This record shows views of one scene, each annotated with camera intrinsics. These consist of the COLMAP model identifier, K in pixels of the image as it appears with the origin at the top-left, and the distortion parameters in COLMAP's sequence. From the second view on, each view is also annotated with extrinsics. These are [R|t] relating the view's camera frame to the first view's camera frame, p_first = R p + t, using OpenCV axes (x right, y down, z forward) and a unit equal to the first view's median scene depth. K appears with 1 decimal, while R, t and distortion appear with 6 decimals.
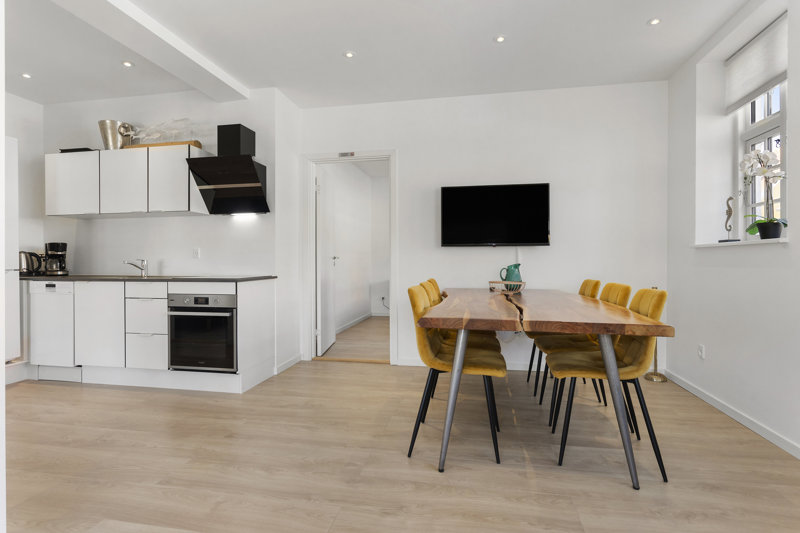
lens RADIAL K [[393.1, 0, 407.0], [0, 393.1, 253.6], [0, 0, 1]] dist [-0.012243, 0.004903]
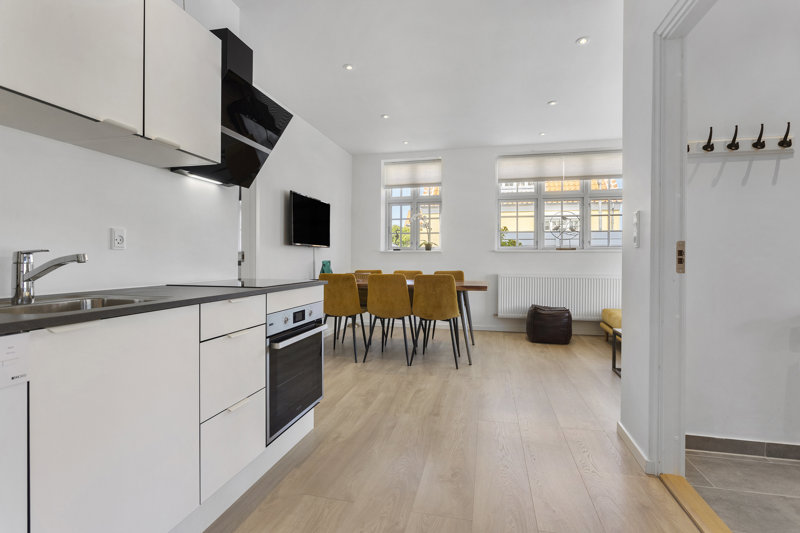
lens RADIAL K [[393.1, 0, 394.6], [0, 393.1, 261.0], [0, 0, 1]] dist [-0.012243, 0.004903]
pose [[0.051500, -0.002427, 0.998670, -1.064109], [-0.015415, 0.999876, 0.003225, 0.019026], [-0.998554, -0.015560, 0.051456, 0.720603]]
